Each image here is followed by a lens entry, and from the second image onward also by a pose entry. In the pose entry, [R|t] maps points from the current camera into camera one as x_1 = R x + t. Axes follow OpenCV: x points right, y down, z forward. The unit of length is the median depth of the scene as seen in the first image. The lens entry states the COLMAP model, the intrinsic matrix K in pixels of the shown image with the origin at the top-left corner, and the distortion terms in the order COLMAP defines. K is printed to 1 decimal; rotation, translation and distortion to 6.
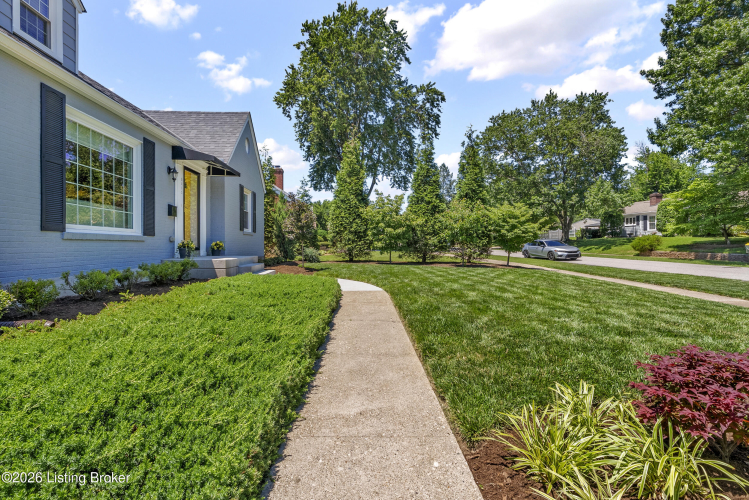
lens RADIAL K [[345.1, 0, 376.0], [0, 345.1, 245.4], [0, 0, 1]] dist [0.000918, 0.000200]
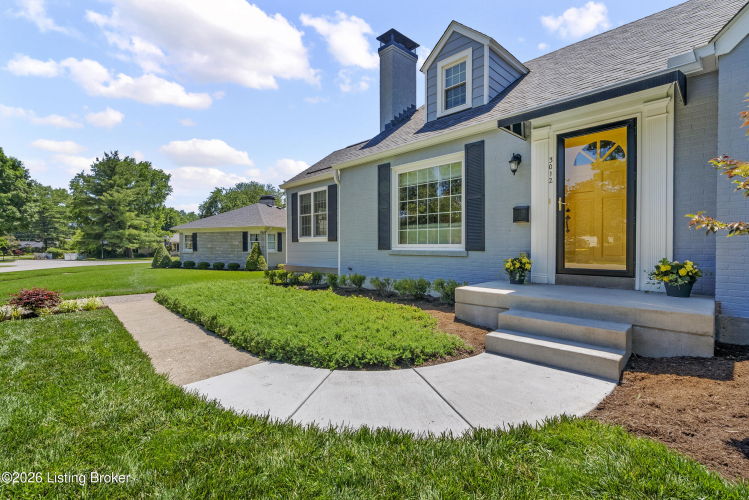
lens RADIAL K [[341.1, 0, 378.4], [0, 341.1, 250.5], [0, 0, 1]] dist [-0.001327, -0.000413]
pose [[-0.769749, 0.013889, -0.638195, 0.051521], [0.003084, 0.999833, 0.018039, -0.026457], [0.638339, 0.011918, -0.769663, 0.875332]]
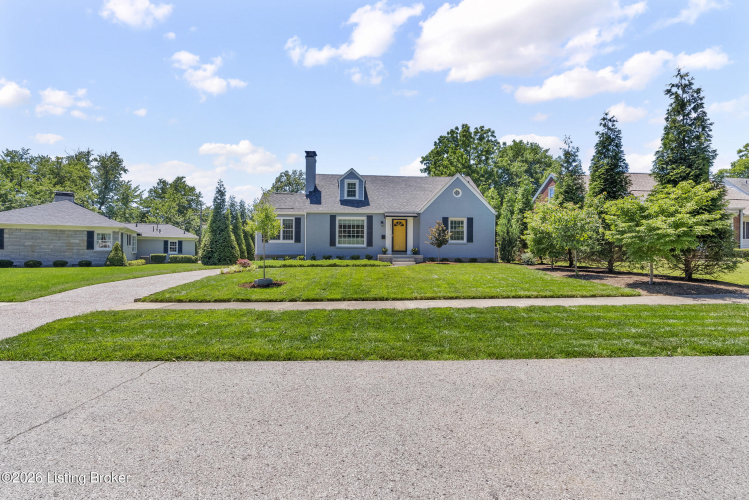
lens RADIAL K [[345.1, 0, 376.0], [0, 345.1, 245.4], [0, 0, 1]] dist [0.000918, 0.000200]
pose [[-0.024220, -0.012057, -0.999634, 1.382953], [-0.007117, 0.999904, -0.011888, -0.001291], [0.999681, 0.006827, -0.024304, 0.653090]]
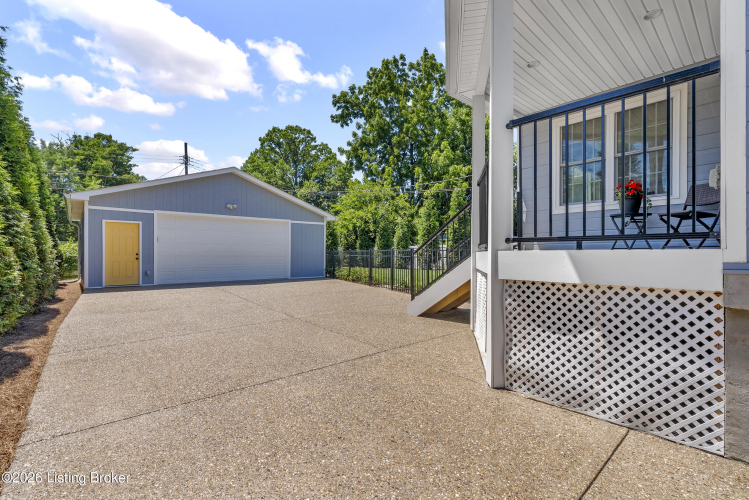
lens RADIAL K [[341.1, 0, 378.4], [0, 341.1, 250.5], [0, 0, 1]] dist [-0.001327, -0.000413]
pose [[0.594682, 0.002140, -0.803958, -1.016254], [-0.004754, 0.999988, -0.000855, 0.019342], [0.803947, 0.004330, 0.594685, -0.287994]]
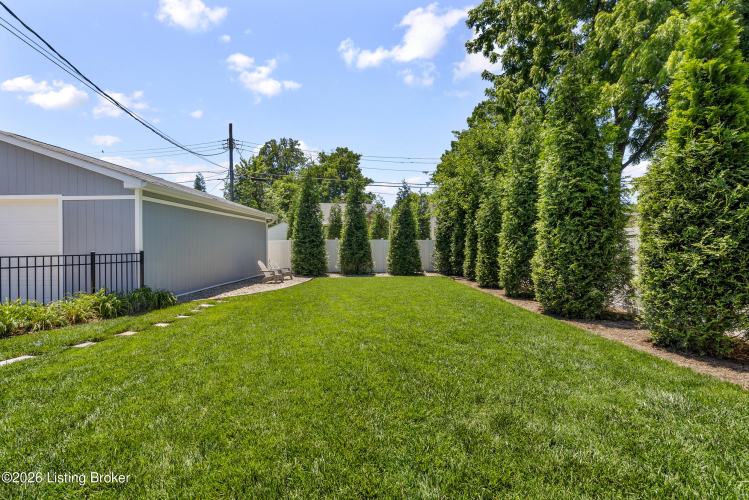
lens RADIAL K [[345.1, 0, 376.0], [0, 345.1, 245.4], [0, 0, 1]] dist [0.000918, 0.000200]
pose [[-0.111142, 0.002960, -0.993800, -1.620641], [0.000658, 0.999996, 0.002905, 0.002816], [0.993804, -0.000331, -0.111143, 0.867408]]
